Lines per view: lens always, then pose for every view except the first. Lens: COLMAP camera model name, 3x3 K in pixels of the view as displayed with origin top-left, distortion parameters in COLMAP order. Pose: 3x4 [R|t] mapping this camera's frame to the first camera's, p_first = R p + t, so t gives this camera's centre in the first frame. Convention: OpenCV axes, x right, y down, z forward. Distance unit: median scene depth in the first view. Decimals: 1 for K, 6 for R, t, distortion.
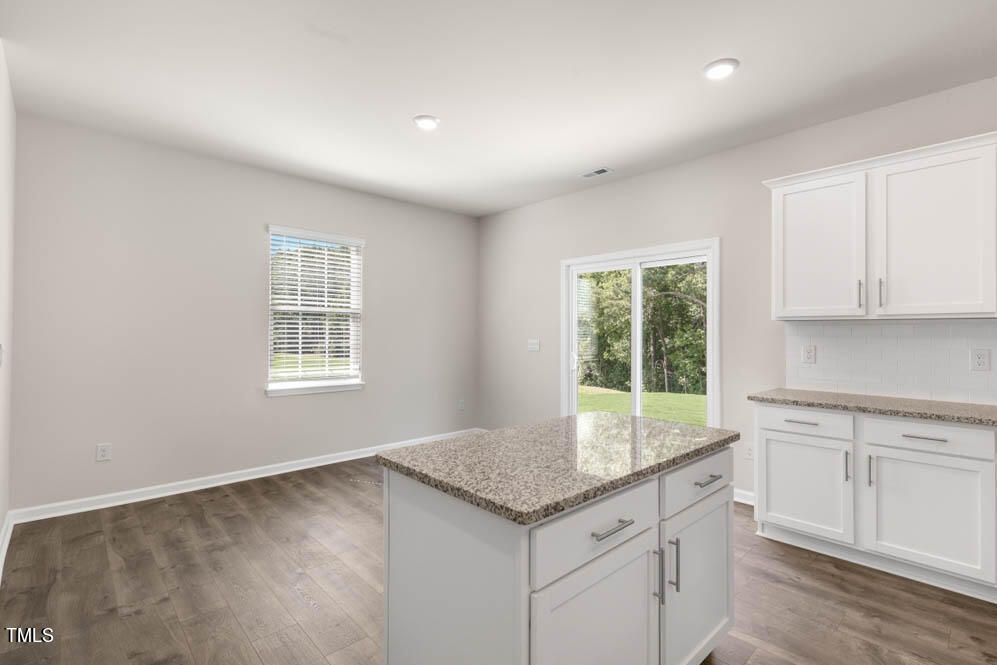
lens RADIAL K [[461.0, 0, 504.7], [0, 461.0, 333.9], [0, 0, 1]] dist [0.002979, -0.000873]
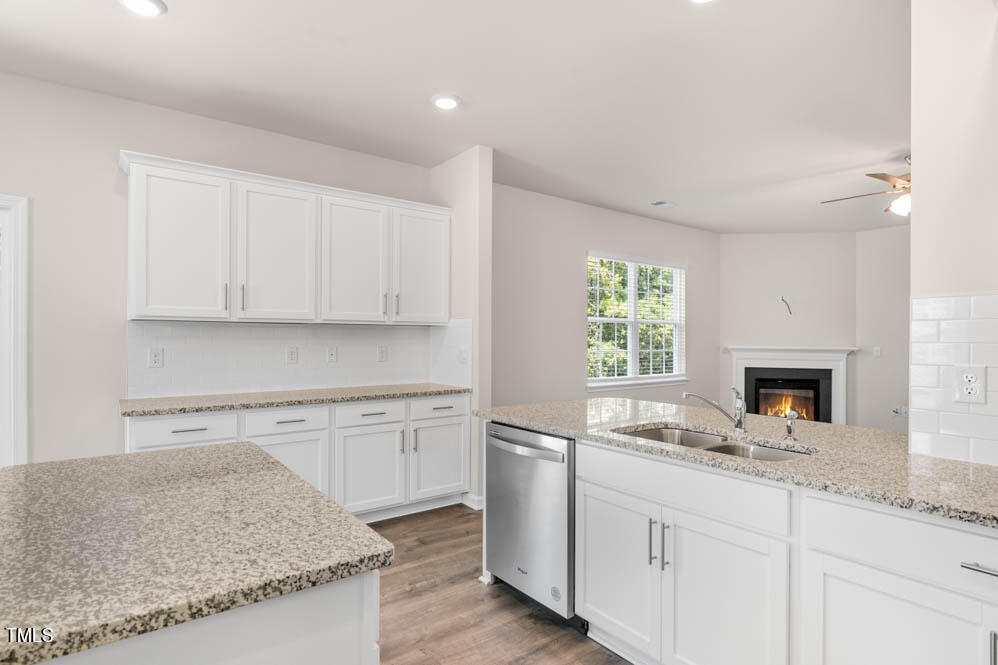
lens RADIAL K [[529.4, 0, 498.5], [0, 529.4, 337.6], [0, 0, 1]] dist [-0.016436, 0.000123]
pose [[0.100684, -0.004265, 0.994909, -0.386453], [-0.004953, 0.999976, 0.004788, -0.004239], [-0.994906, -0.005410, 0.100660, 0.300836]]
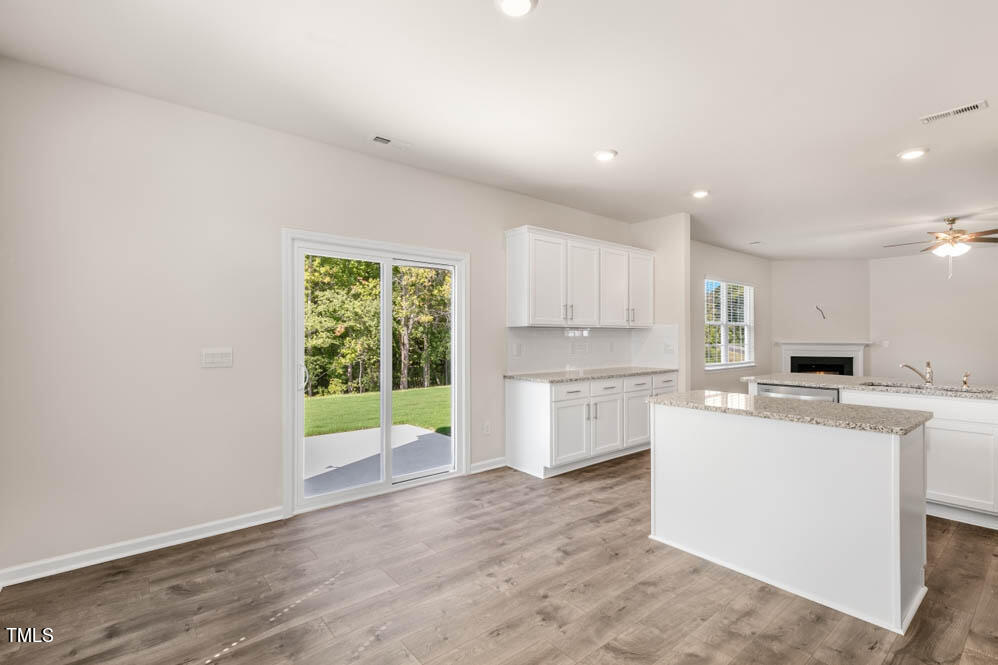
lens RADIAL K [[461.5, 0, 481.3], [0, 461.5, 335.3], [0, 0, 1]] dist [0.002979, -0.000873]
pose [[0.080285, -0.003324, 0.996766, -1.058793], [0.001304, 0.999994, 0.003230, -0.008734], [-0.996771, 0.001040, 0.080289, 1.307778]]
